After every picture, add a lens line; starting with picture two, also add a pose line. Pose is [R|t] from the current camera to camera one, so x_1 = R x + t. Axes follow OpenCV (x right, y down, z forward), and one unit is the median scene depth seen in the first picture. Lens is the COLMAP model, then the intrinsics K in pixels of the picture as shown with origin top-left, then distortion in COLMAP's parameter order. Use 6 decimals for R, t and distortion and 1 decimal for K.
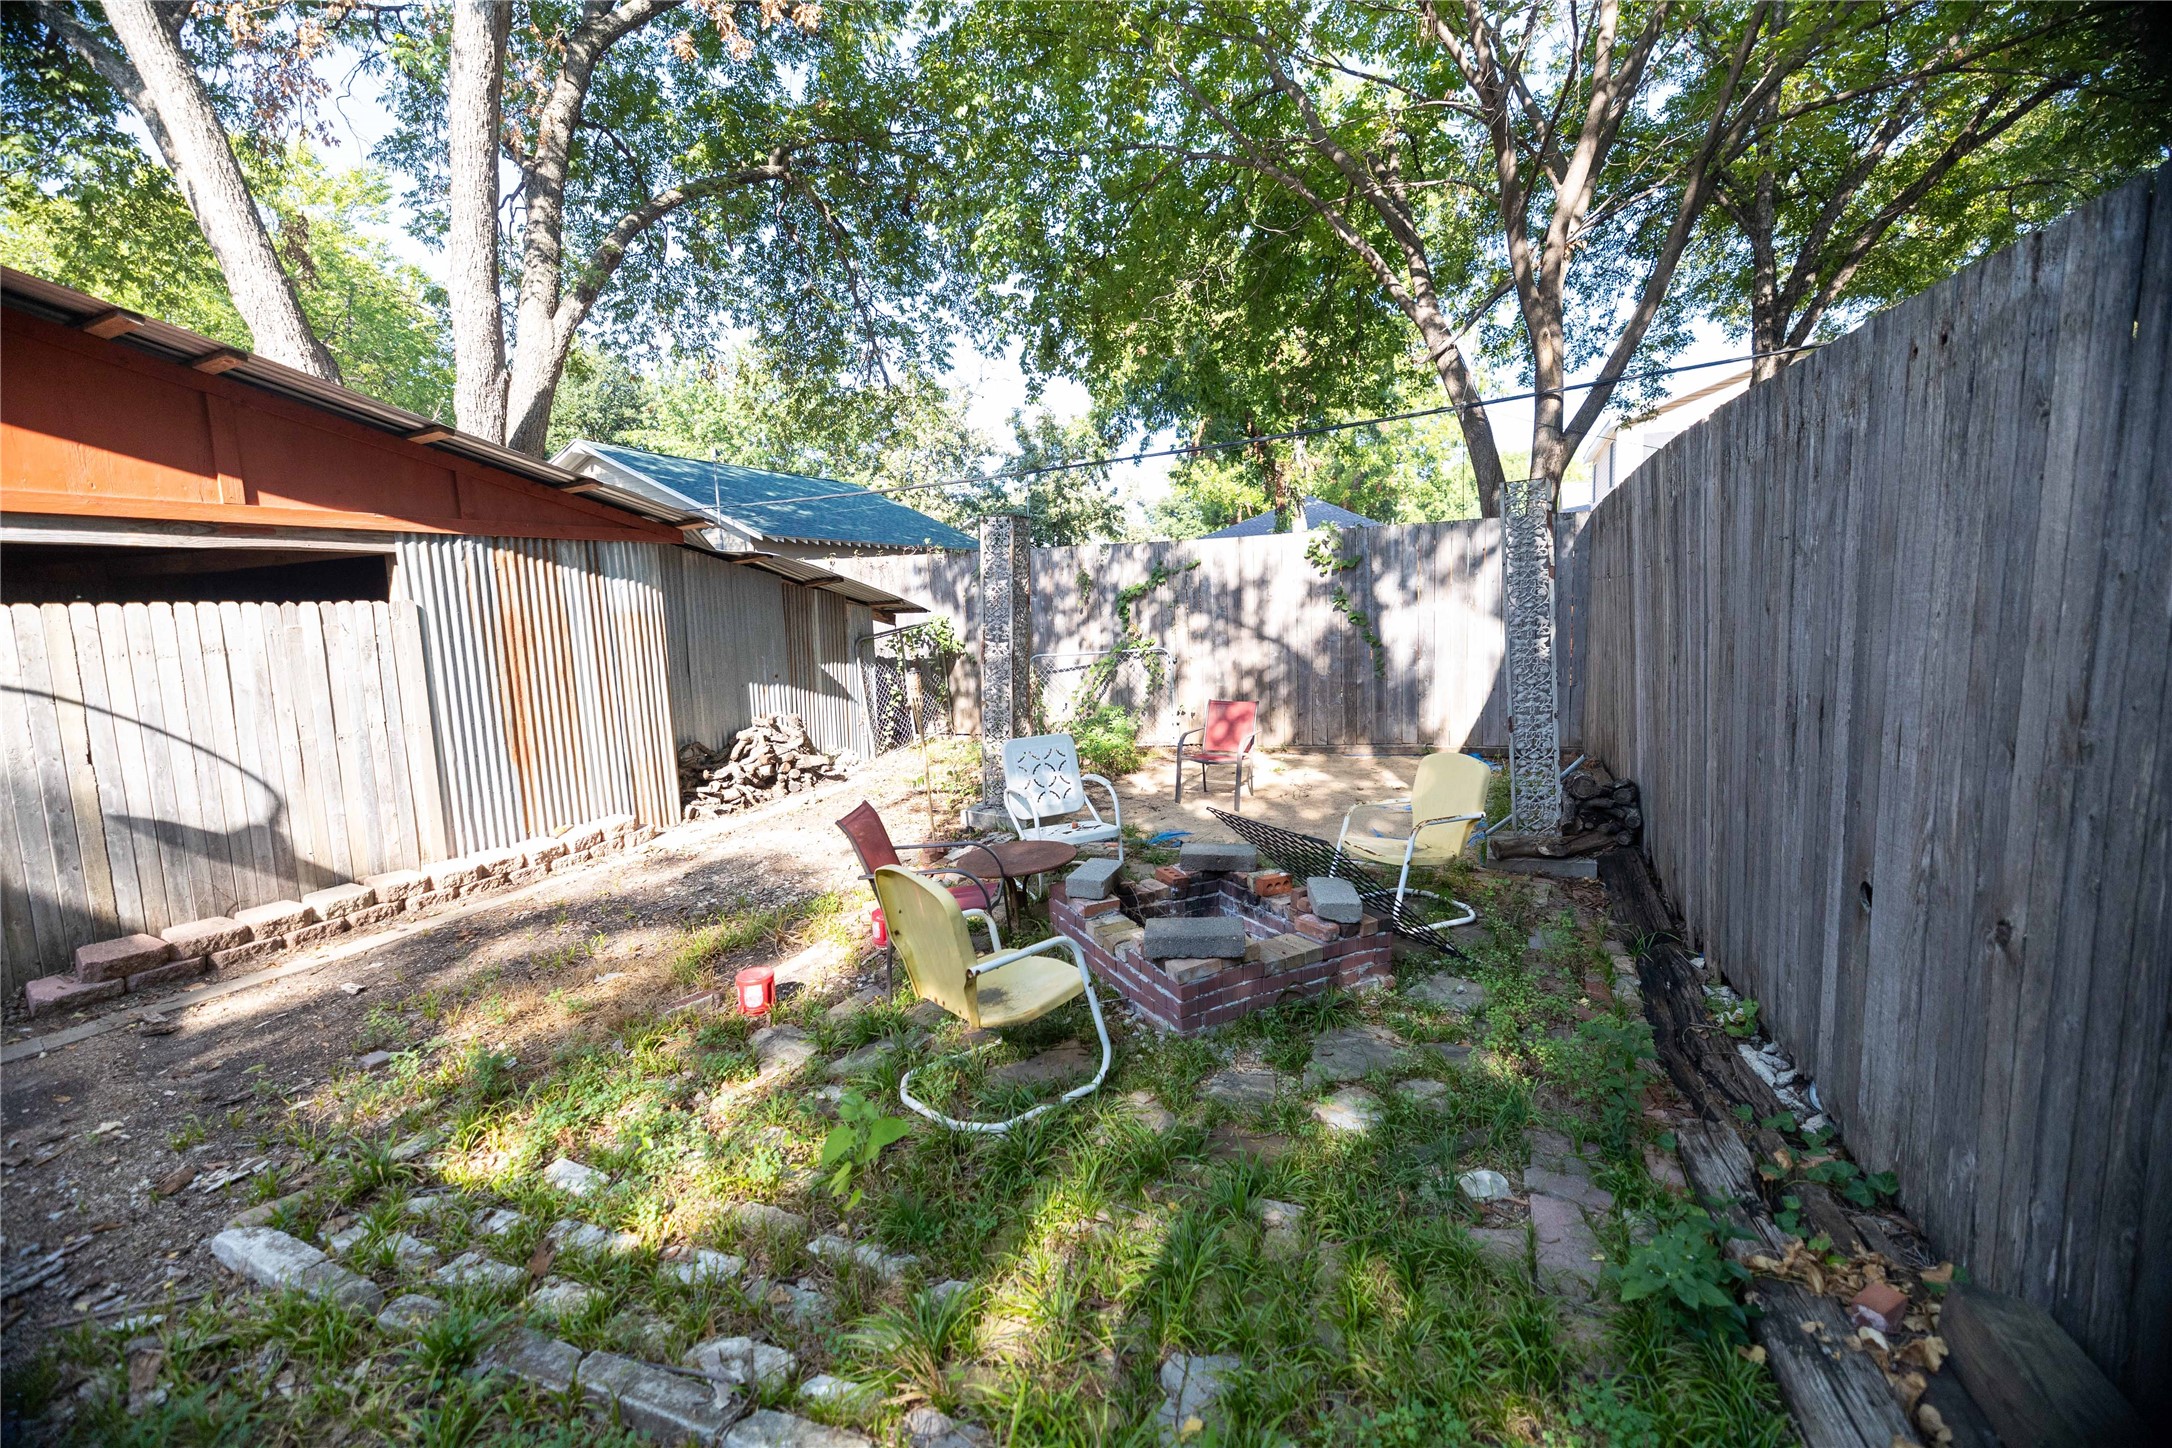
lens RADIAL K [[920.0, 0, 1079.4], [0, 920.0, 709.3], [0, 0, 1]] dist [-0.000614, 0.000012]
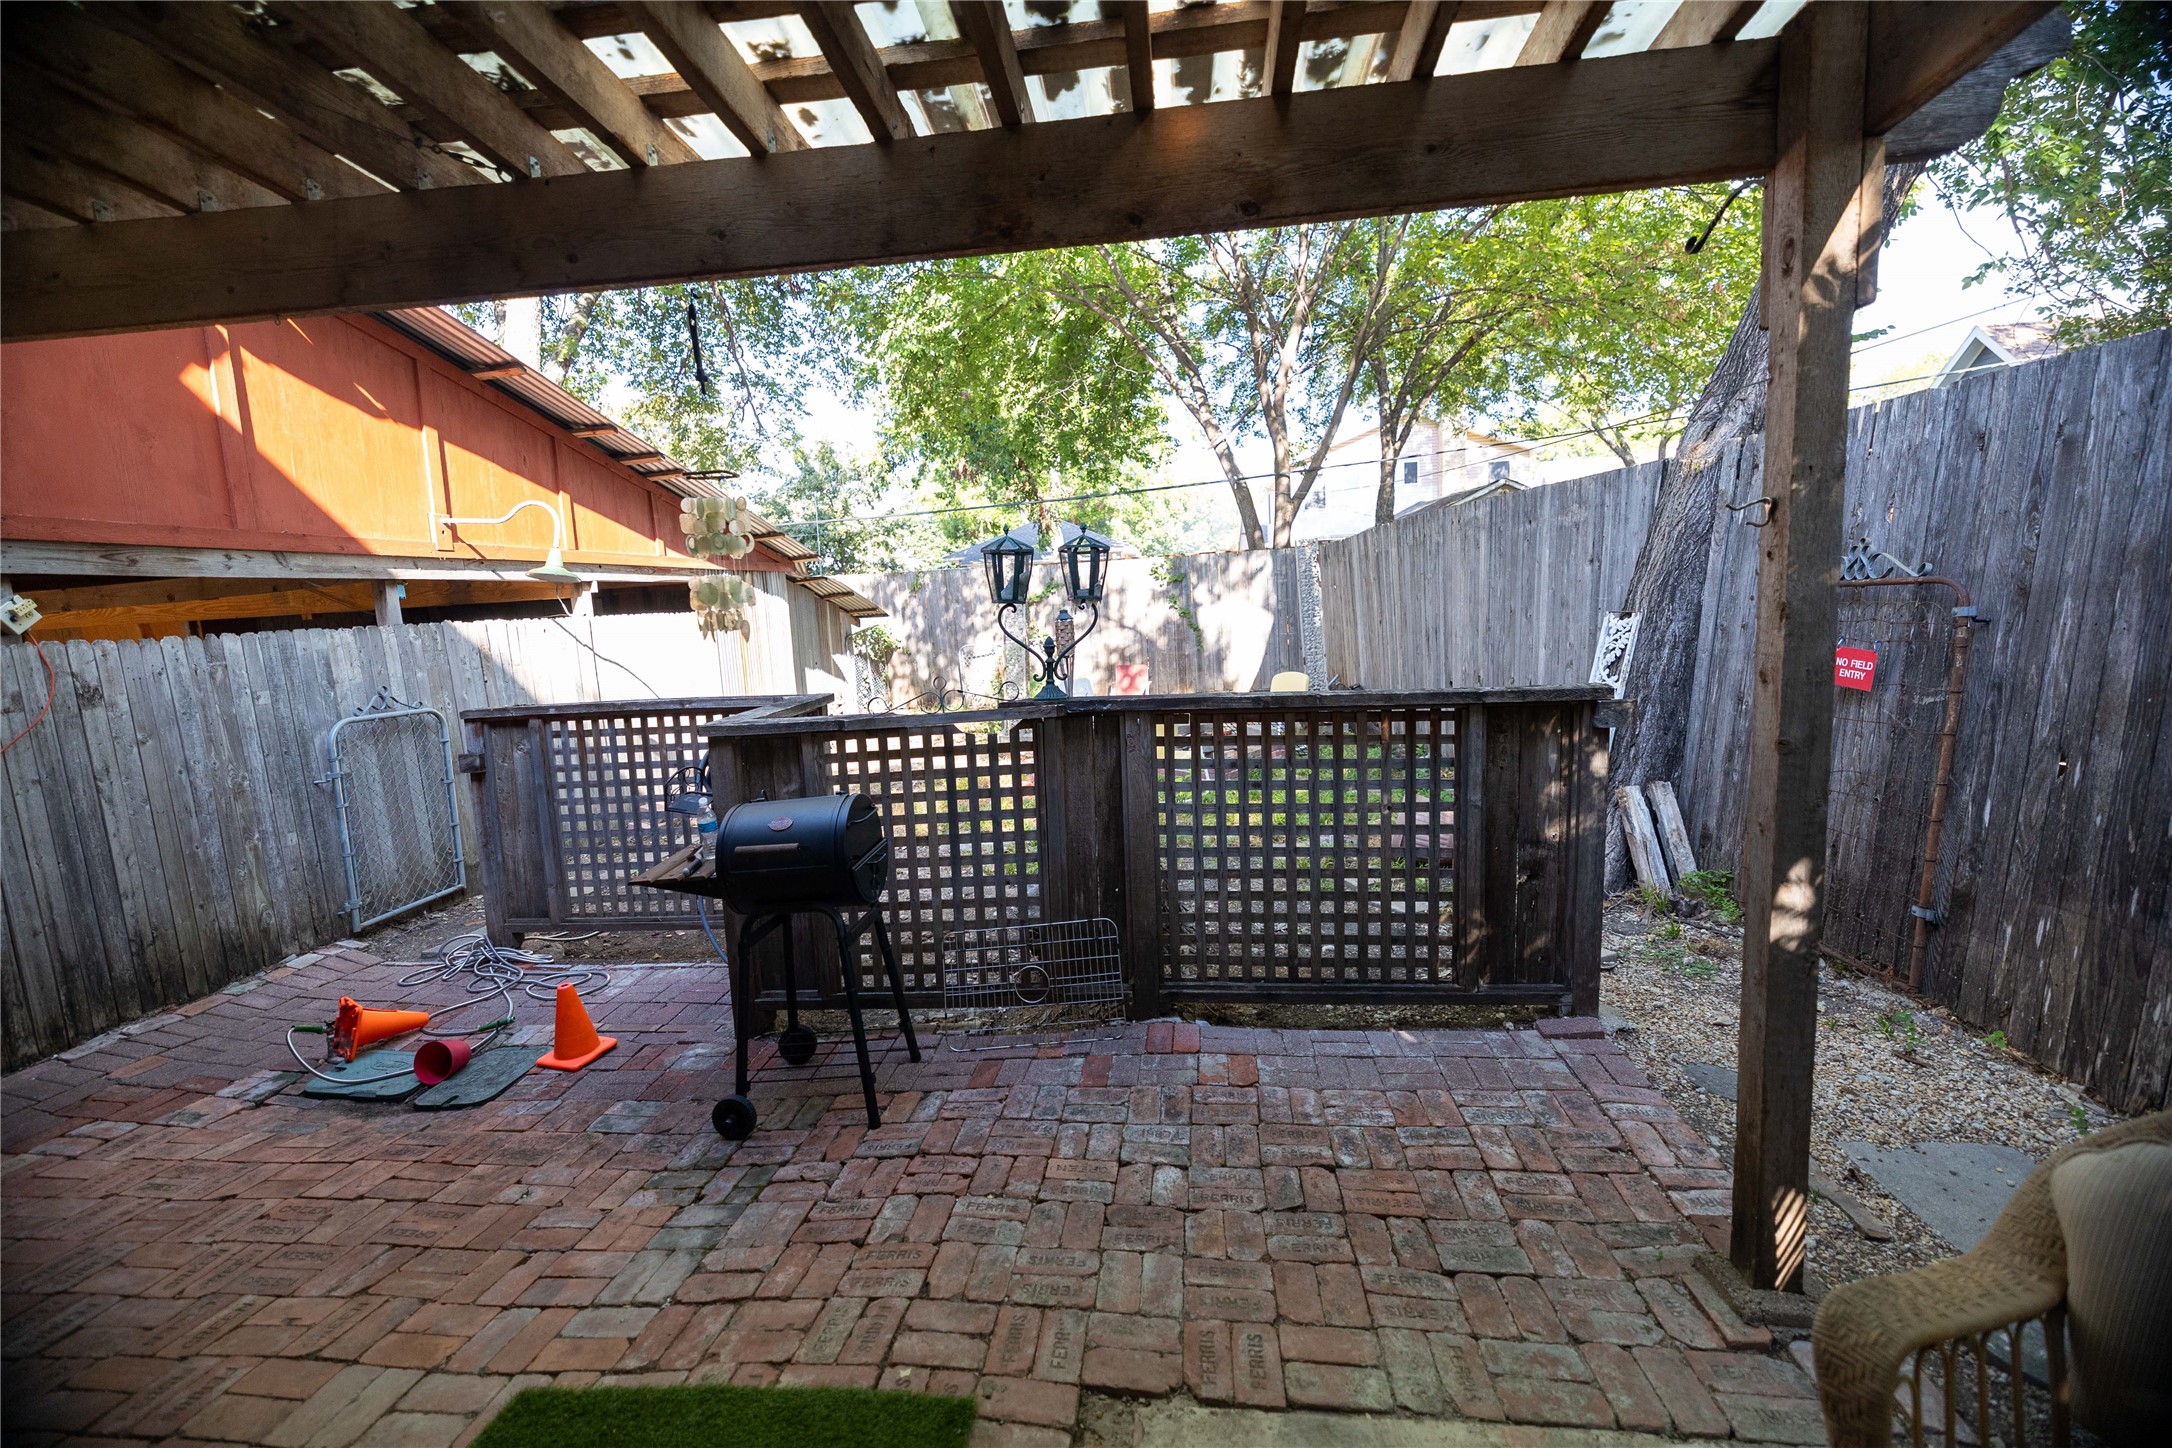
lens RADIAL K [[920.0, 0, 1088.0], [0, 920.0, 717.1], [0, 0, 1]] dist [-0.000614, 0.000012]
pose [[0.944630, -0.060555, 0.322503, -0.355259], [0.060441, 0.998118, 0.010377, 0.051448], [-0.322524, 0.009690, 0.946512, -0.418874]]
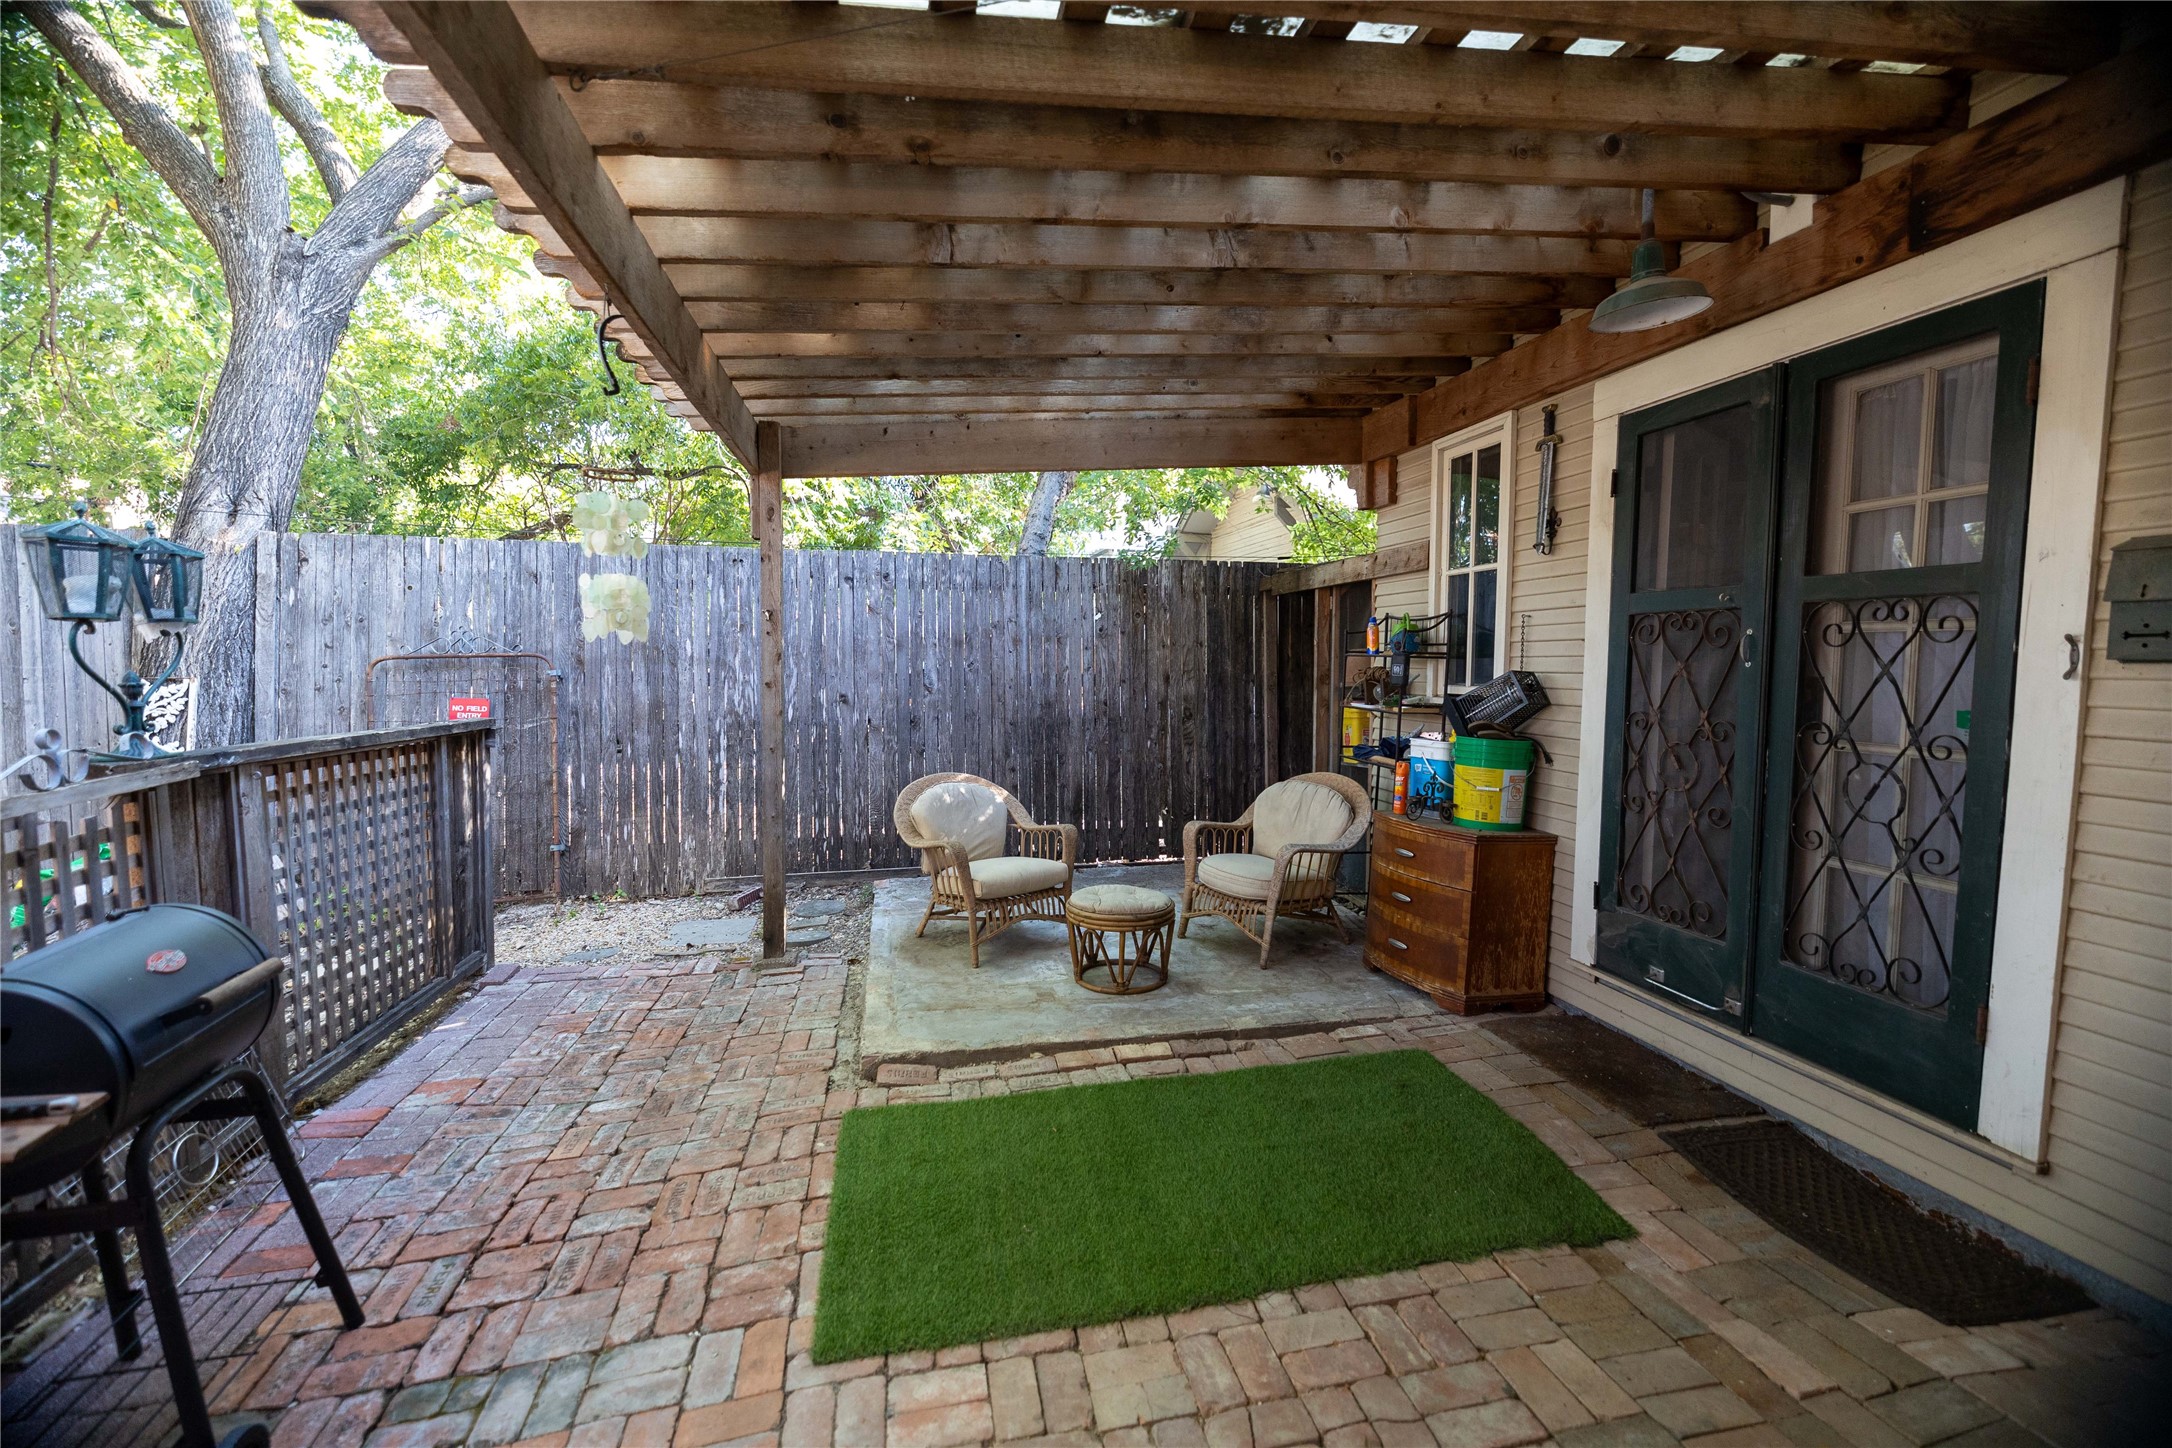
lens RADIAL K [[920.0, 0, 1084.2], [0, 920.0, 726.5], [0, 0, 1]] dist [-0.000614, 0.000012]
pose [[-0.607952, -0.033435, 0.793270, -1.464885], [0.104927, 0.986966, 0.122014, -0.021046], [-0.787010, 0.157414, -0.596520, 0.816631]]
